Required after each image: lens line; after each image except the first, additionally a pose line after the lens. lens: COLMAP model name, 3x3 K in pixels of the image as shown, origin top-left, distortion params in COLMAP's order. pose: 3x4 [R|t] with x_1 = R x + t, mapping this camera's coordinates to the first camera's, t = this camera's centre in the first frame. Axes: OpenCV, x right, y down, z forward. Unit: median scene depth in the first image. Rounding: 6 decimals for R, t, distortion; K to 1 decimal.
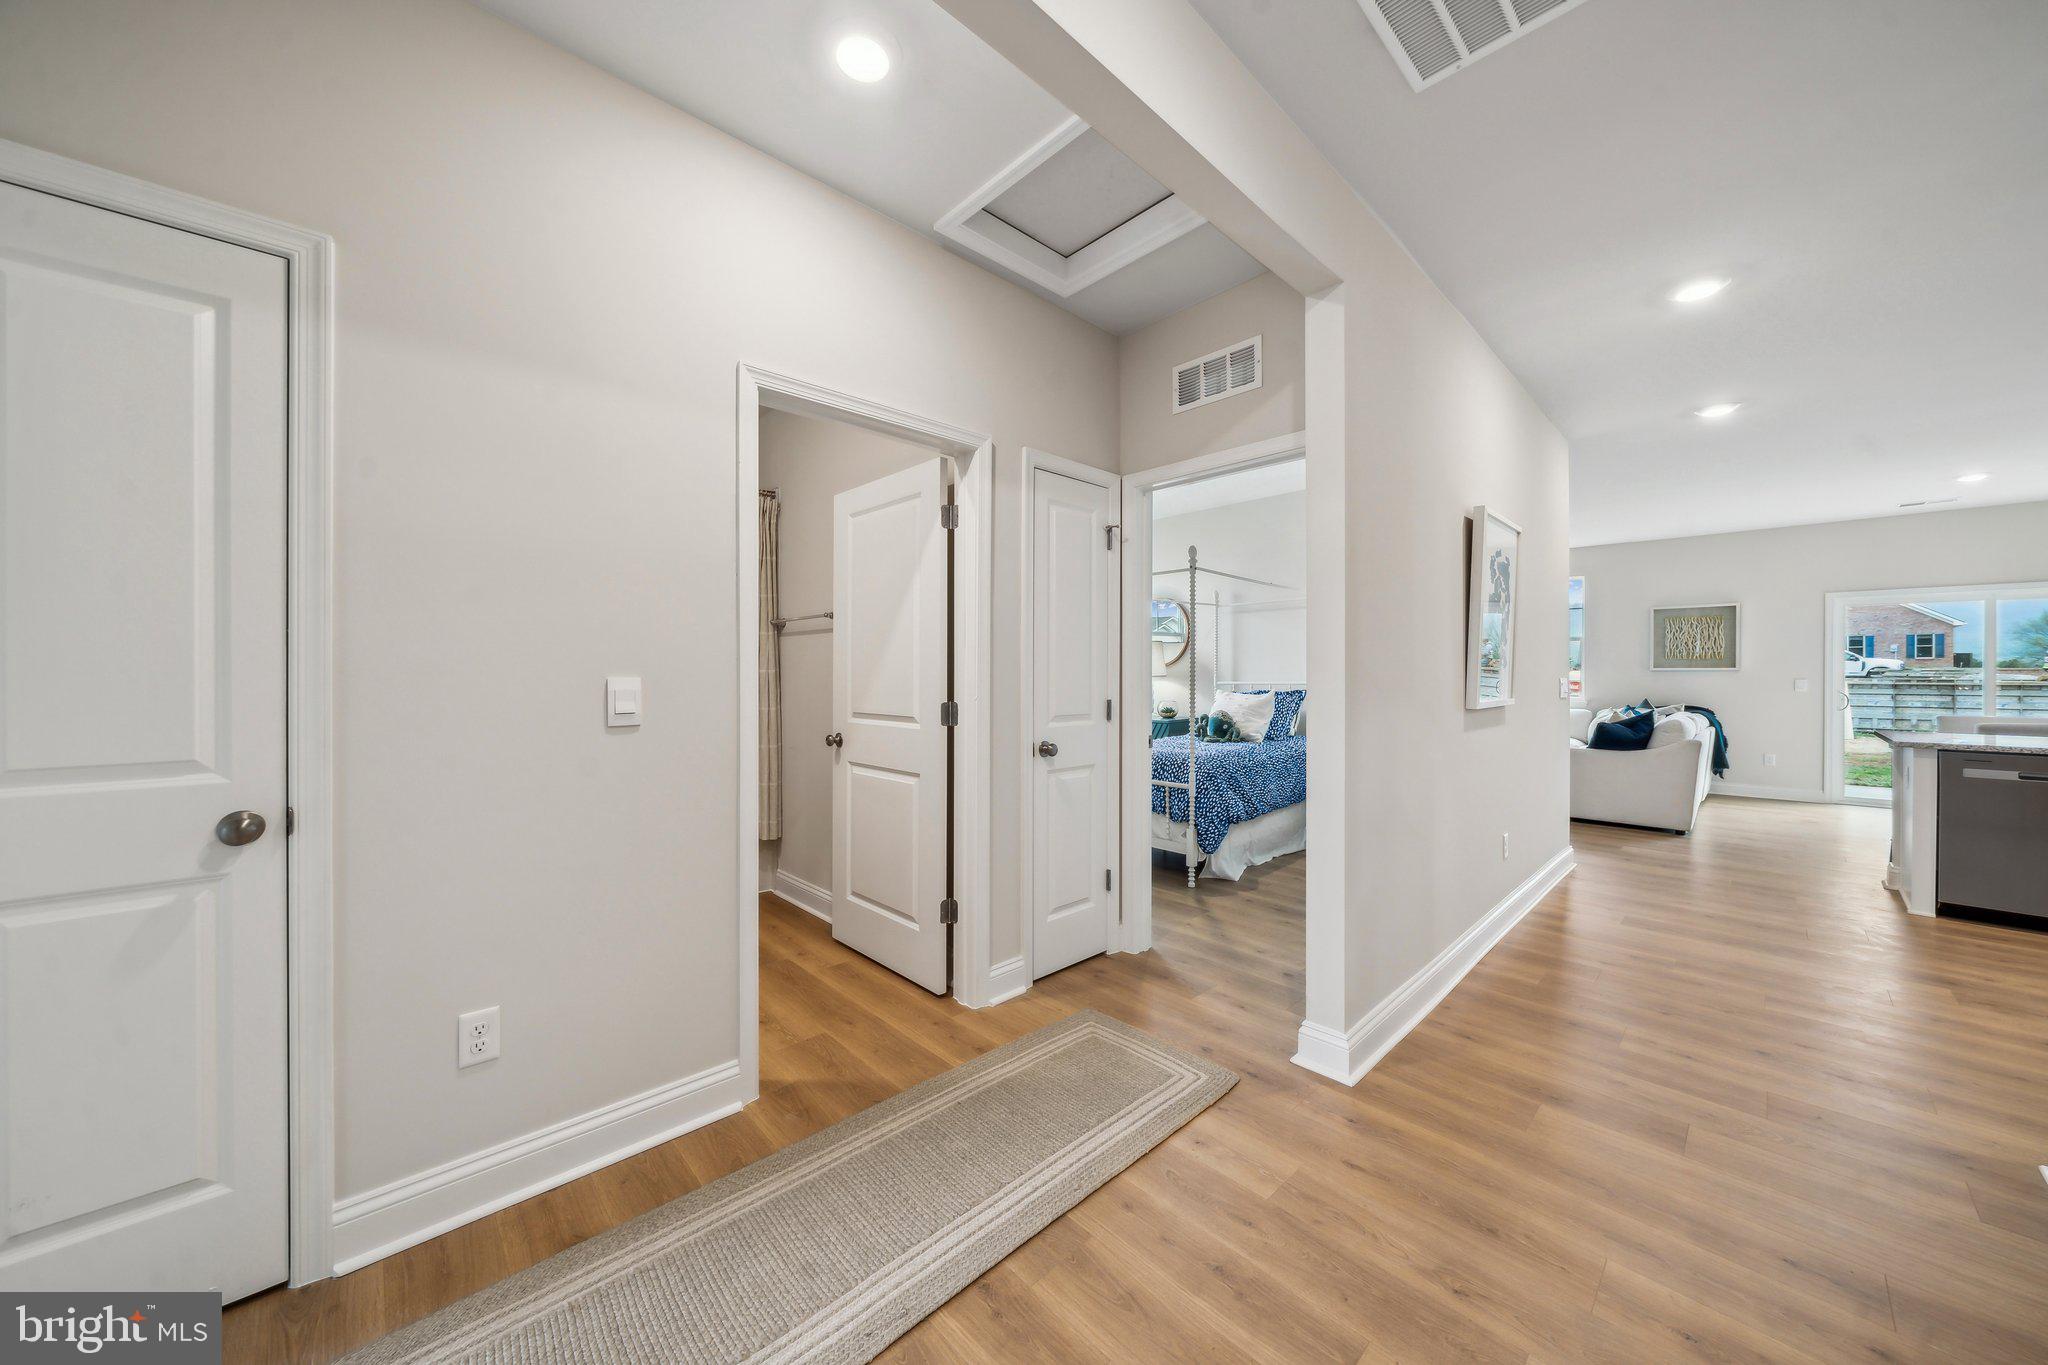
lens RADIAL K [[720.8, 0, 1013.1], [0, 720.8, 678.8], [0, 0, 1]] dist [-0.005265, 0.000017]
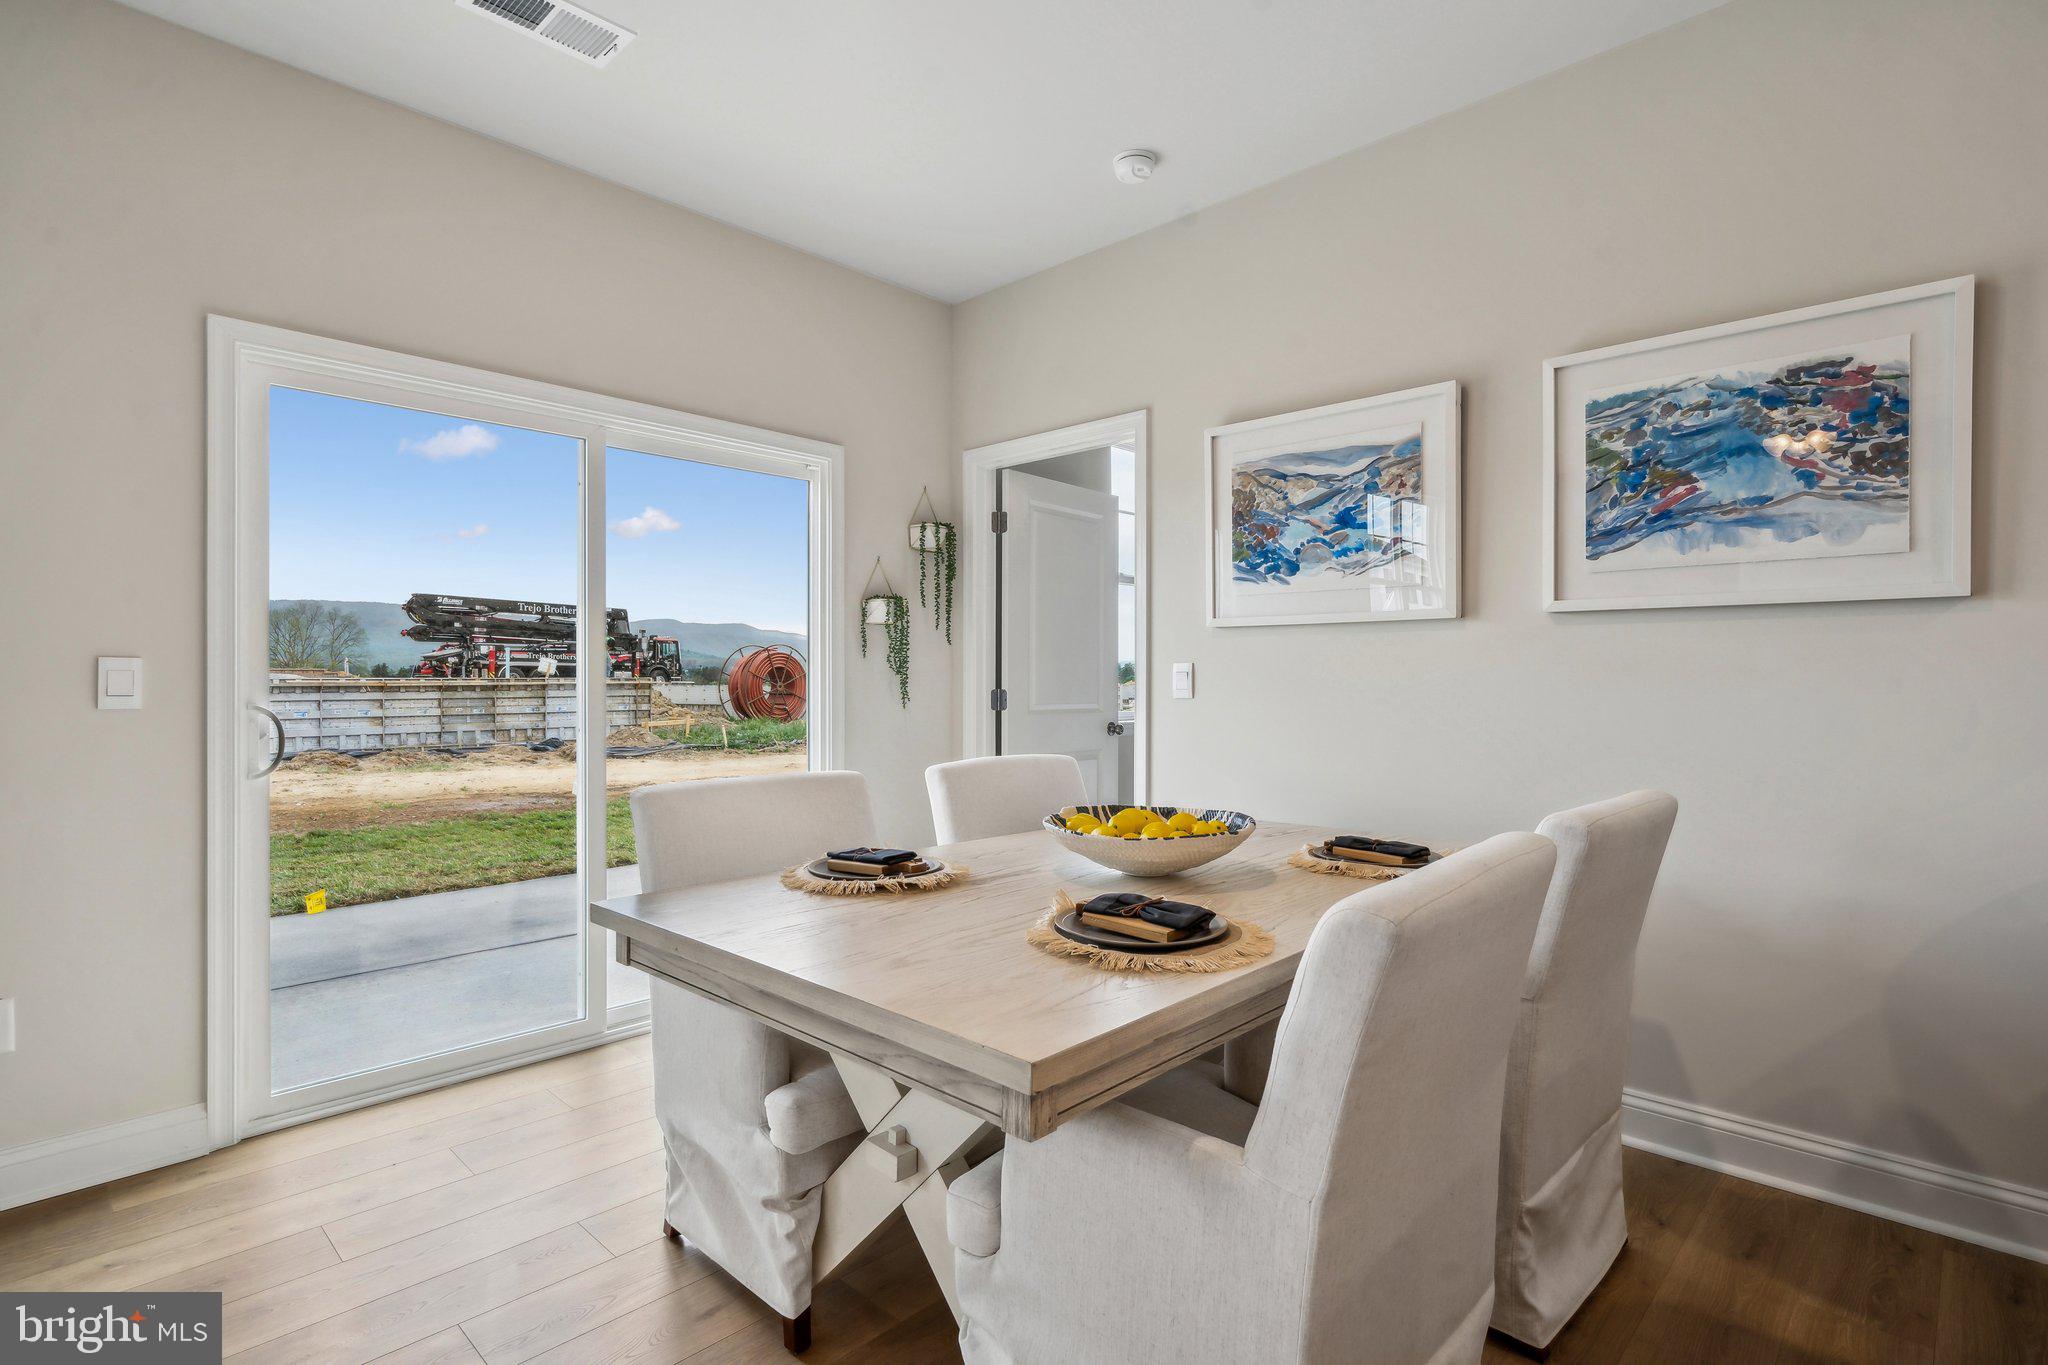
lens RADIAL K [[997.0, 0, 1006.3], [0, 997.0, 681.9], [0, 0, 1]] dist [0.000313, 0.000106]
pose [[-0.039740, -0.003140, 0.999205, 1.422881], [0.004327, 0.999985, 0.003315, 0.017713], [-0.999201, 0.004455, -0.039726, 1.346037]]
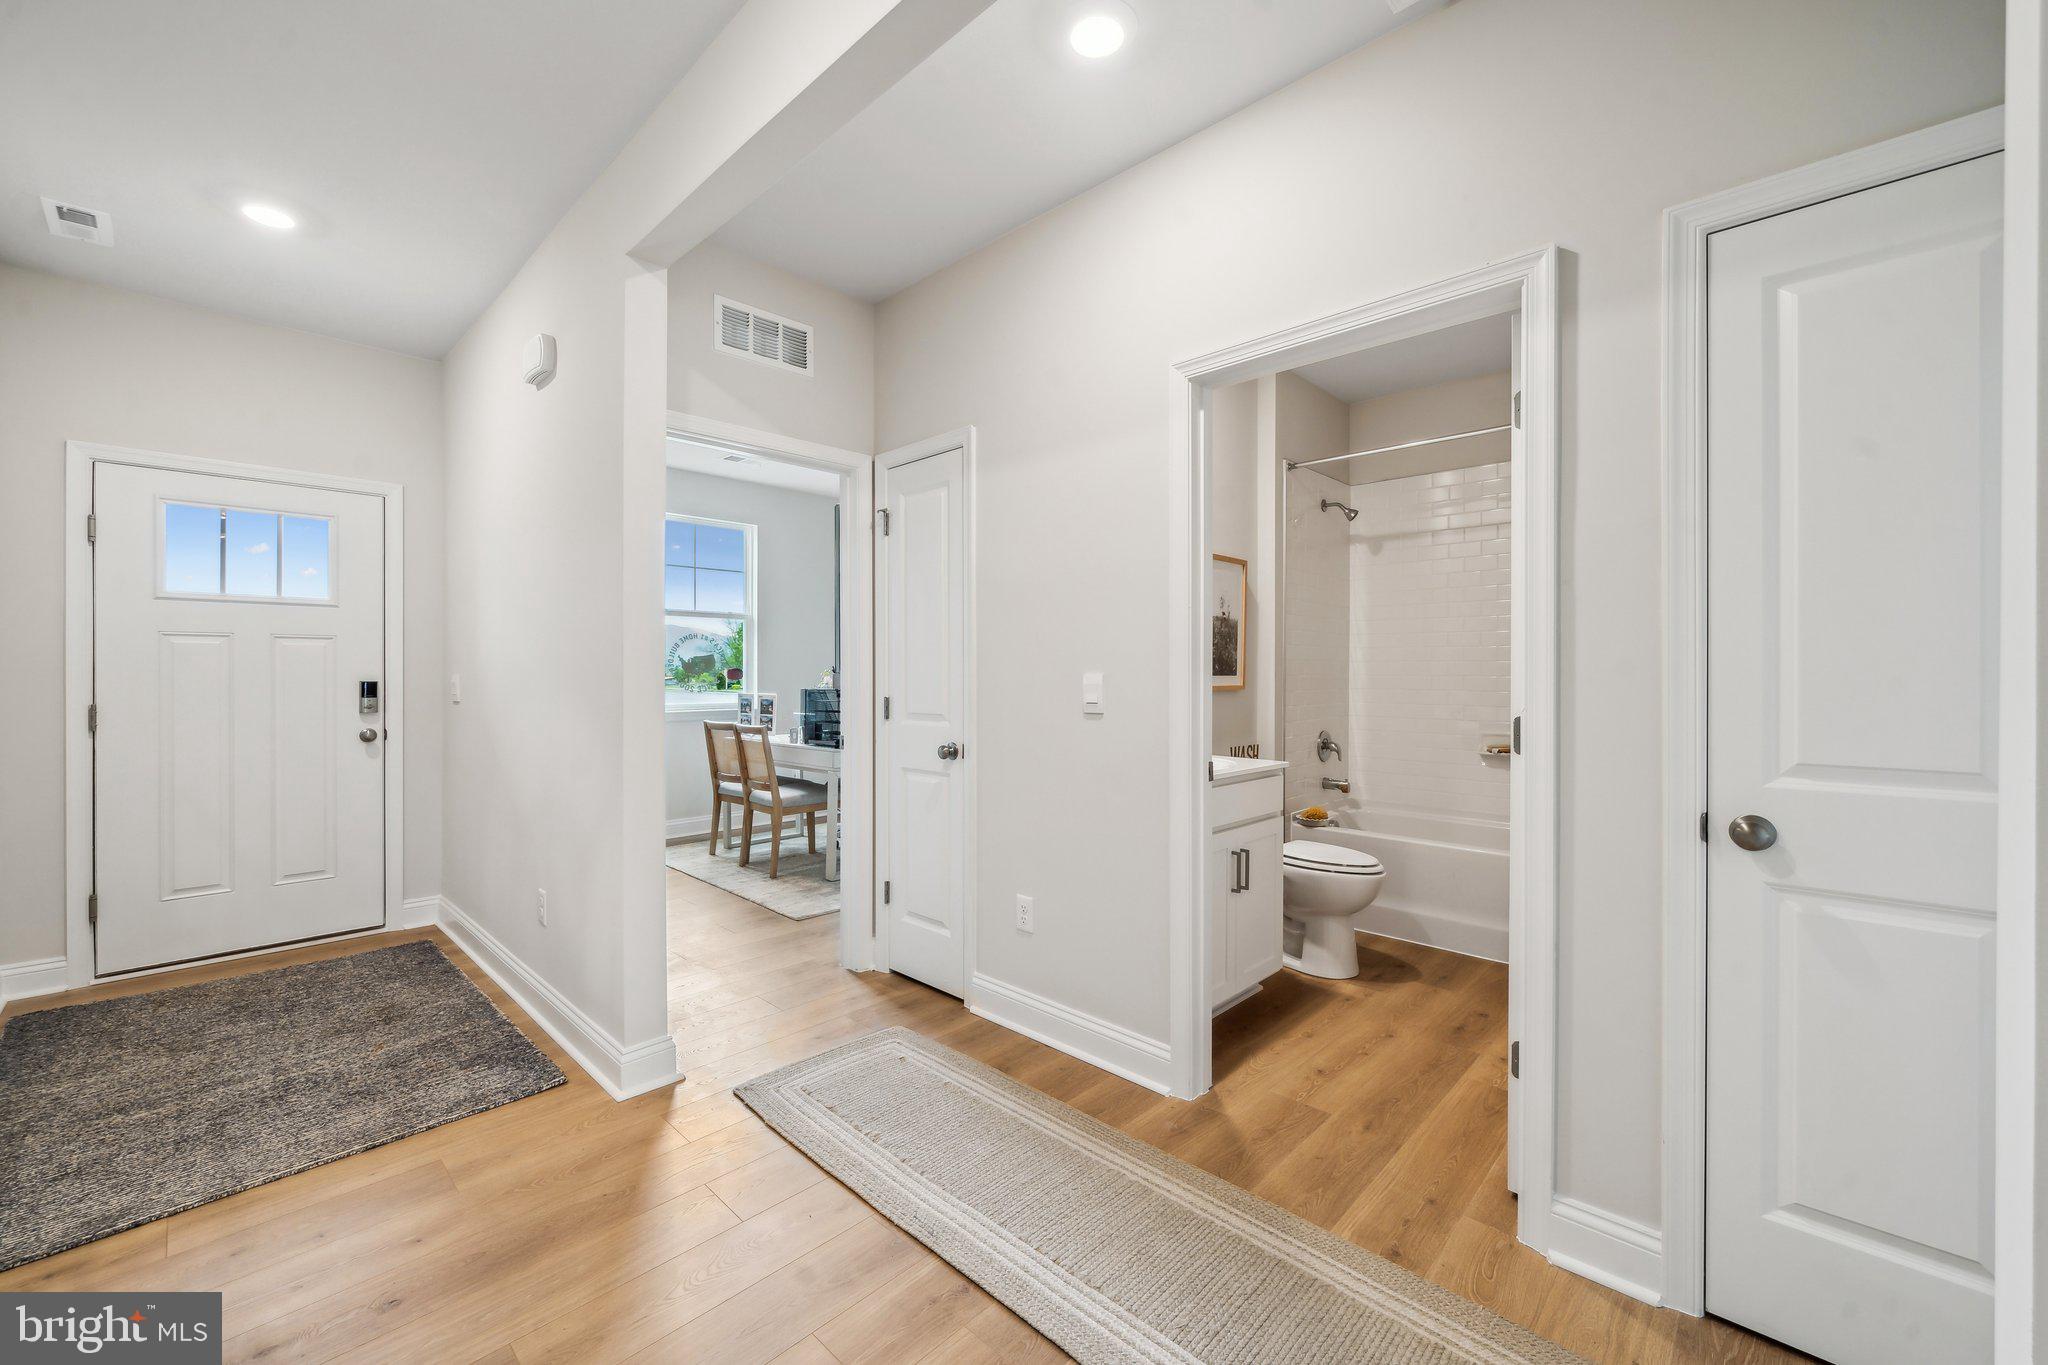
lens RADIAL K [[817.2, 0, 1004.8], [0, 817.2, 681.3], [0, 0, 1]] dist [-0.003157, 0.000096]
pose [[0.035159, 0.007786, -0.999351, 0.380183], [-0.006386, 0.999951, 0.007566, 0.000769], [0.999361, 0.006116, 0.035207, 0.356876]]
